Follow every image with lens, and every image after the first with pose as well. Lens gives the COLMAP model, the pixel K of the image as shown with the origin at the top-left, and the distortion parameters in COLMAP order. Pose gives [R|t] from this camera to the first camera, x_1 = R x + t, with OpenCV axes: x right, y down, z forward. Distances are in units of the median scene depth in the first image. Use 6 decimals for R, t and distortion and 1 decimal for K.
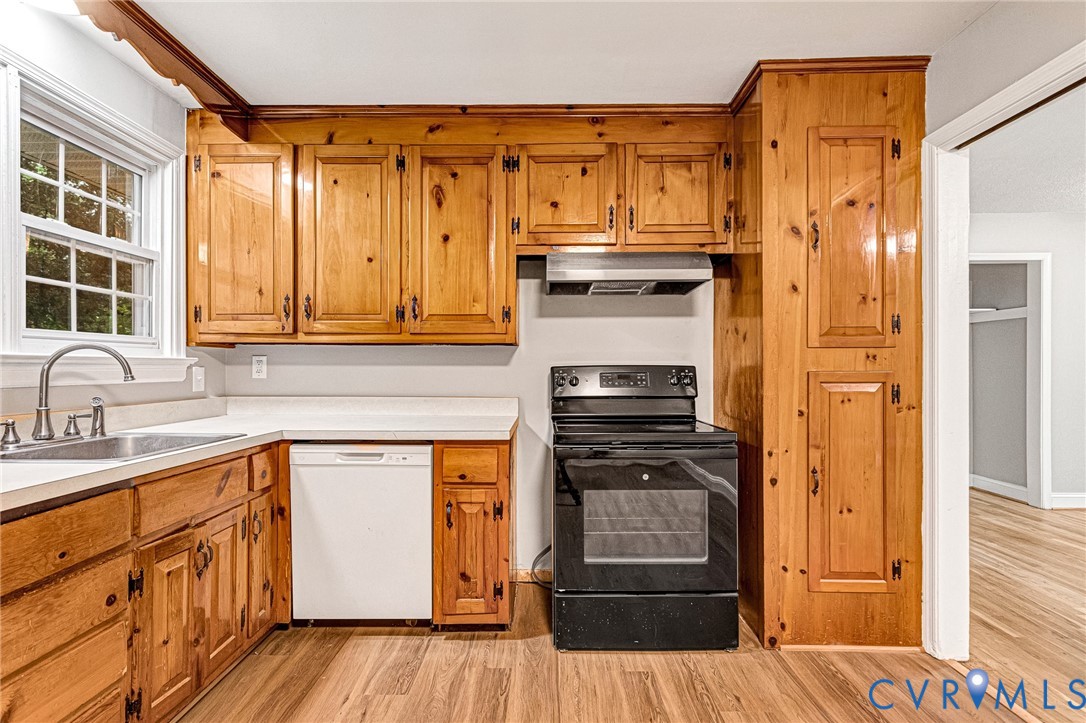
lens RADIAL K [[526.6, 0, 543.0], [0, 526.6, 361.5], [0, 0, 1]] dist [0.000654, -0.000377]
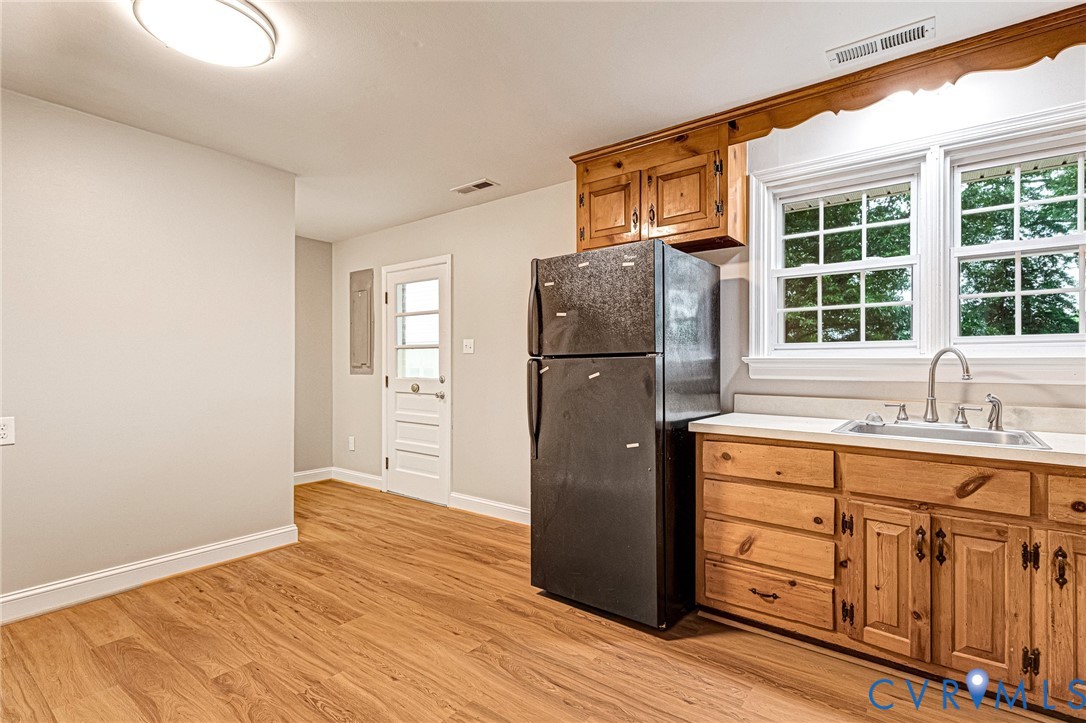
lens RADIAL K [[526.6, 0, 543.0], [0, 526.6, 361.5], [0, 0, 1]] dist [0.000654, -0.000377]
pose [[-0.604130, -0.007482, -0.796851, 0.739437], [0.003092, 0.999926, -0.011733, 0.011611], [0.796880, -0.009552, -0.604063, 1.109810]]
